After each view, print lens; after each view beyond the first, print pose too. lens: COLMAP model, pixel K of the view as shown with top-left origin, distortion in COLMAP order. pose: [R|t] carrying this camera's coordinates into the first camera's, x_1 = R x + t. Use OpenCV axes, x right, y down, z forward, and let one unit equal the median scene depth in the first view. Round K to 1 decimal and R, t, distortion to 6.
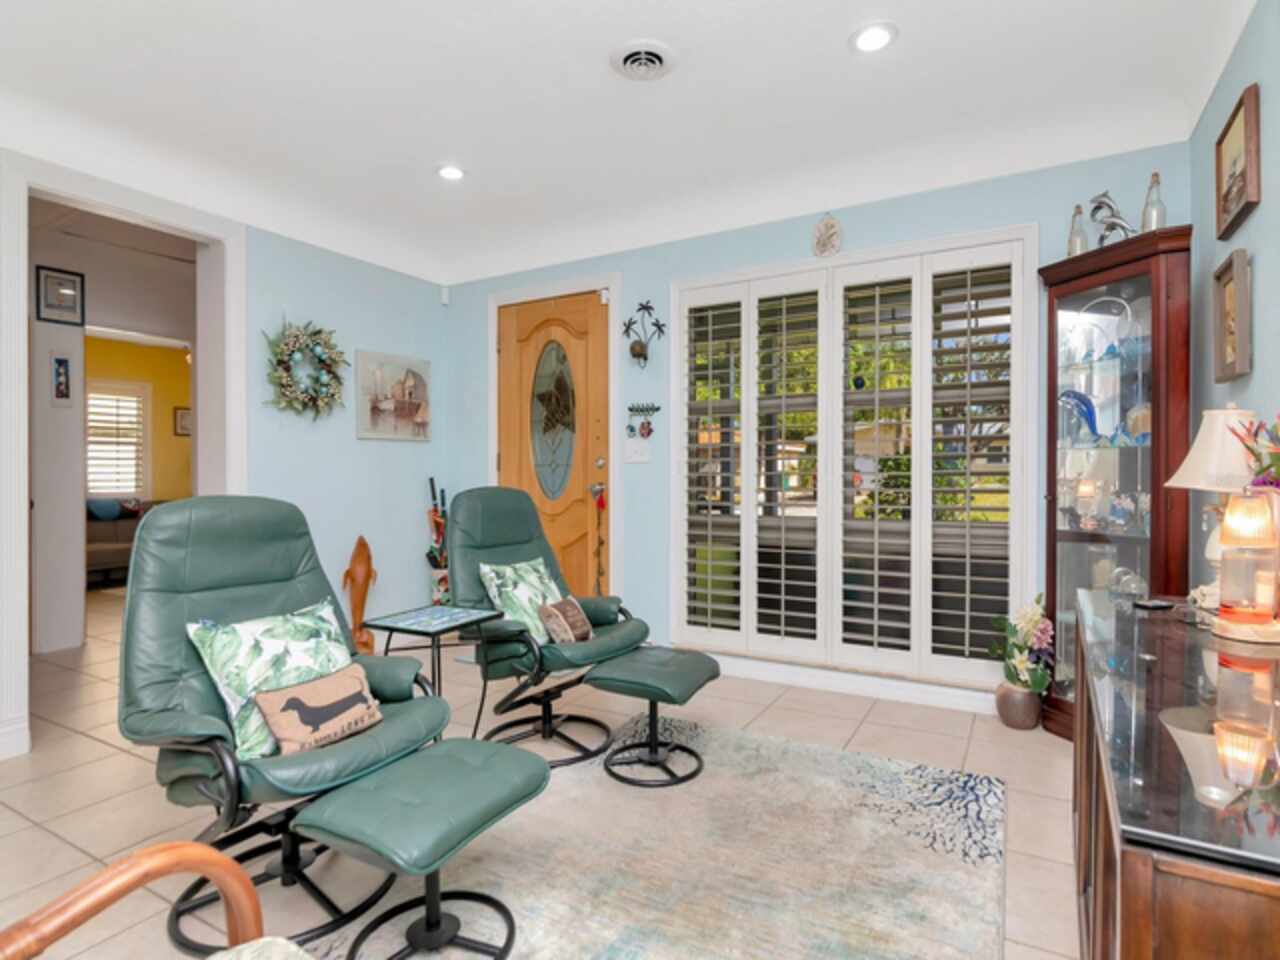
lens RADIAL K [[652.2, 0, 667.3], [0, 652.2, 486.8], [0, 0, 1]] dist [-0.004655, -0.005287]
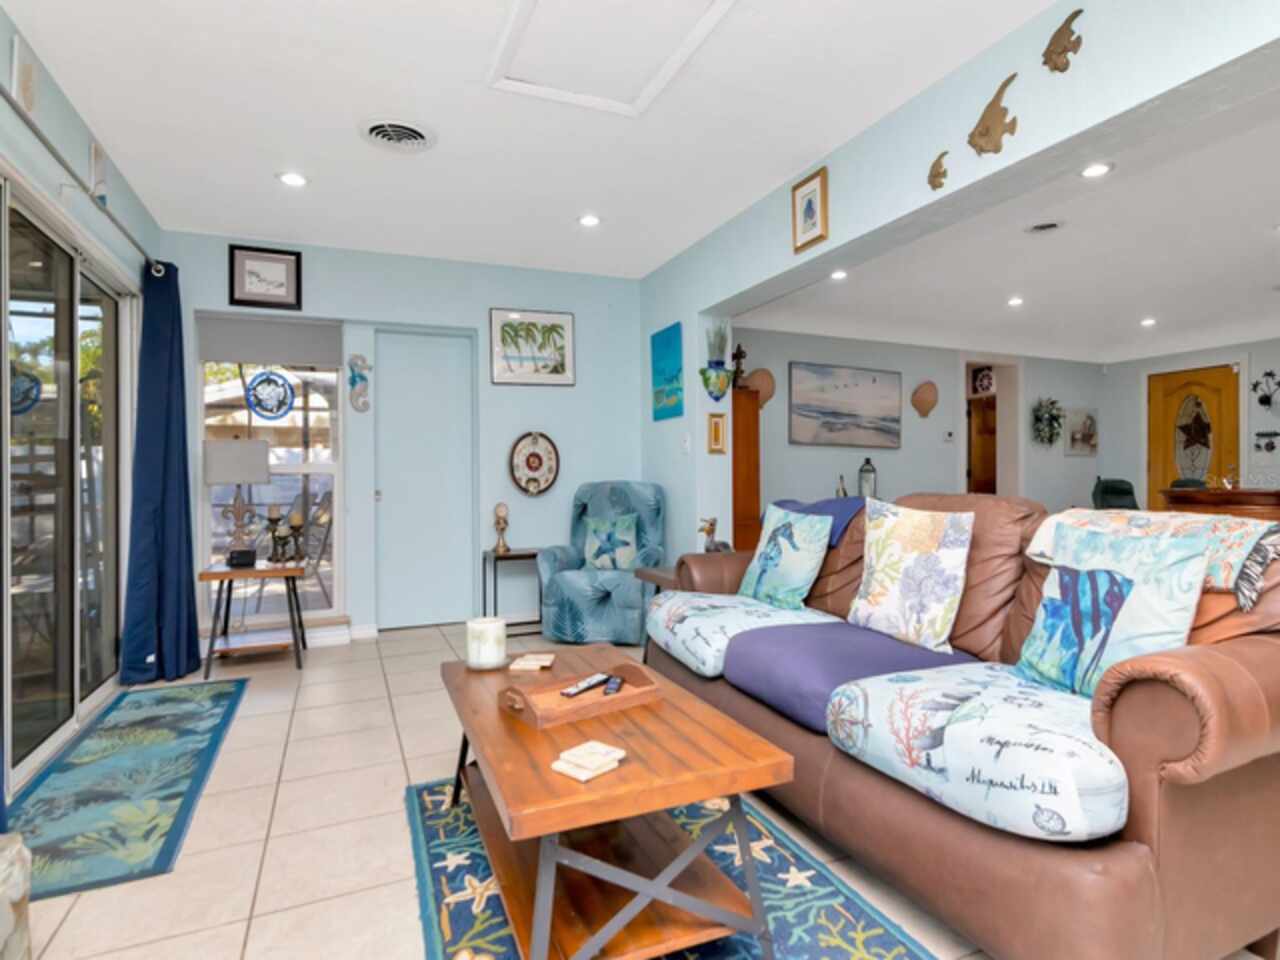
lens RADIAL K [[692.1, 0, 654.2], [0, 692.1, 479.1], [0, 0, 1]] dist [-0.004677, 0.000316]
pose [[0.788648, 0.000590, -0.614845, -0.198663], [-0.011645, 0.999834, -0.013978, 0.041669], [0.614735, 0.018184, 0.788524, -1.434985]]
